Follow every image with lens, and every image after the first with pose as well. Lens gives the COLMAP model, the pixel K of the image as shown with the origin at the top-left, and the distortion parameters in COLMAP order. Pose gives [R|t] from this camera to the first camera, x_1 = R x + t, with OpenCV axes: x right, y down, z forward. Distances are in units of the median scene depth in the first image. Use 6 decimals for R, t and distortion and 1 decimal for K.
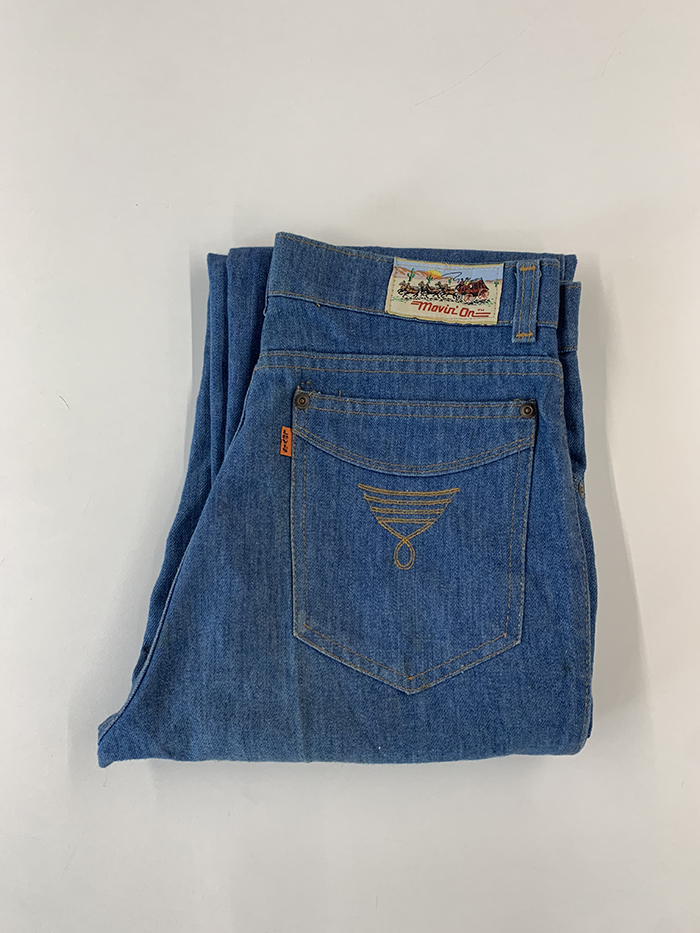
lens RADIAL K [[696.4, 0, 345.8], [0, 696.4, 467.5], [0, 0, 1]] dist [0.043971, -0.230209]
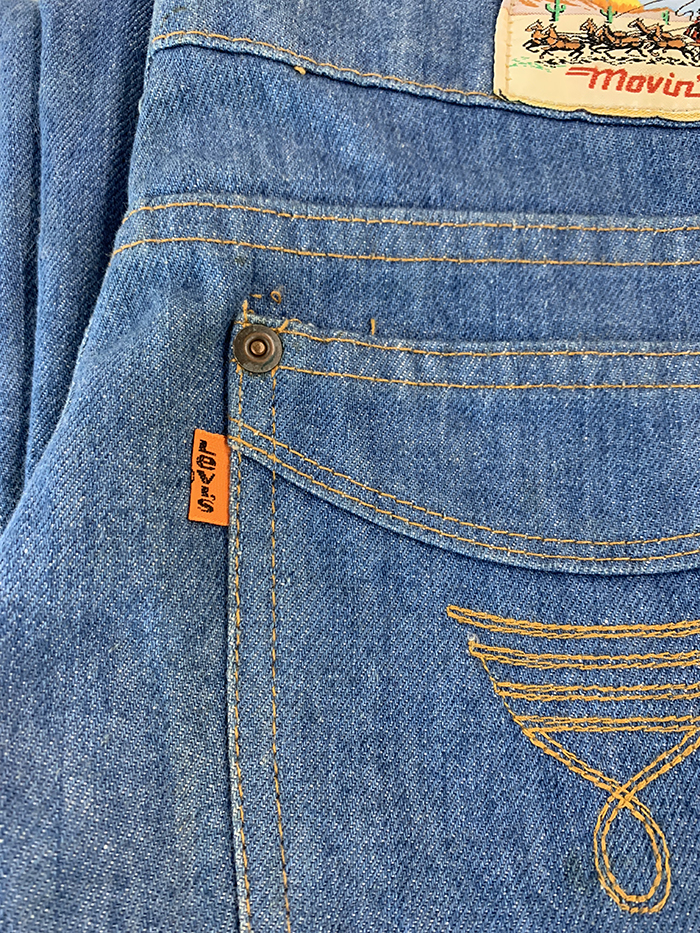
lens RADIAL K [[695.2, 0, 350.0], [0, 695.2, 466.5], [0, 0, 1]] dist [-0.013005, -0.004752]
pose [[0.997220, -0.033173, 0.066724, -0.044003], [0.040132, 0.993576, -0.105813, -0.007437], [-0.062785, 0.108197, 0.992145, 0.689216]]
